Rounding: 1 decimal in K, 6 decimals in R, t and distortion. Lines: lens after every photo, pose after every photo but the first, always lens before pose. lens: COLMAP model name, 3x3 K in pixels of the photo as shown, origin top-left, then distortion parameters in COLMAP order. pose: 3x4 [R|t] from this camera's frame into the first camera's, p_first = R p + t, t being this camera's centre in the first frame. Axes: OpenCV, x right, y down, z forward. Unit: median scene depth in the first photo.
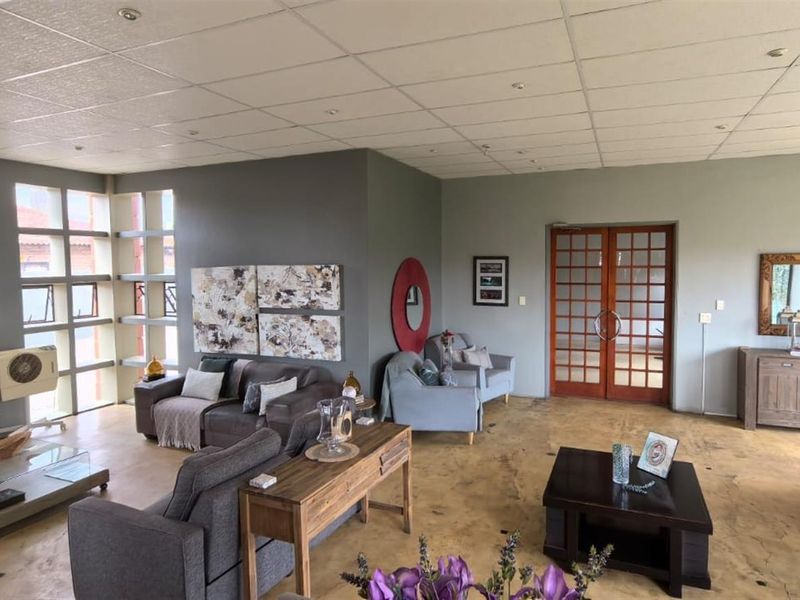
lens RADIAL K [[514.5, 0, 400.0], [0, 514.5, 300.0], [0, 0, 1]] dist [-0.000081, 0.001879]
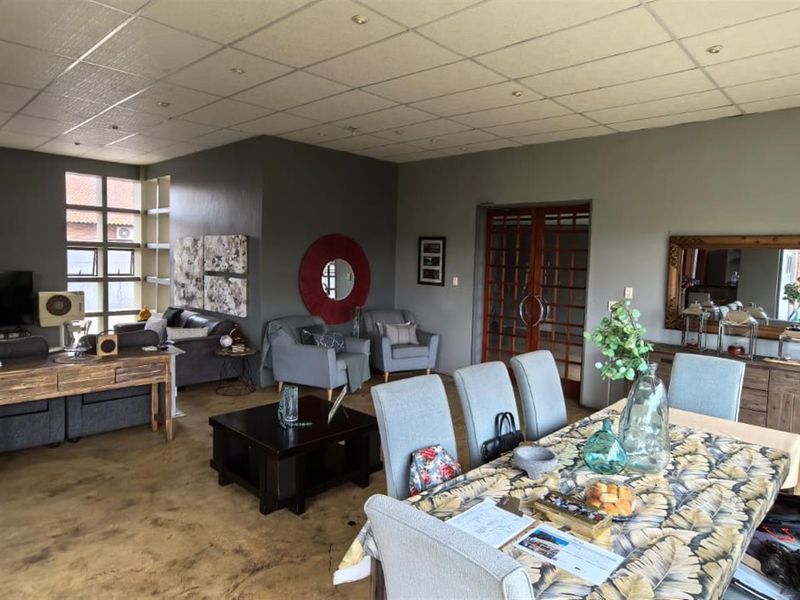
lens RADIAL K [[514.5, 0, 400.0], [0, 514.5, 300.0], [0, 0, 1]] dist [-0.000081, 0.001879]
pose [[0.934736, 0.066289, -0.349106, 0.551552], [-0.064926, 0.997768, 0.015617, 0.033229], [0.349362, 0.008068, 0.936953, 0.019184]]
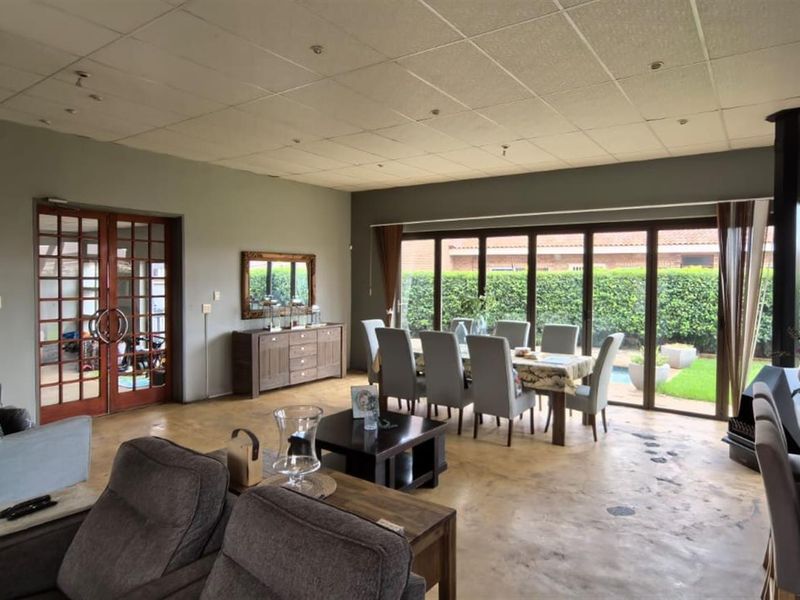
lens RADIAL K [[514.5, 0, 400.0], [0, 514.5, 300.0], [0, 0, 1]] dist [-0.000081, 0.001879]
pose [[0.202635, -0.026346, 0.978900, -0.377630], [0.059969, 0.998096, 0.014449, 0.025751], [-0.977416, 0.055775, 0.203829, 0.380464]]
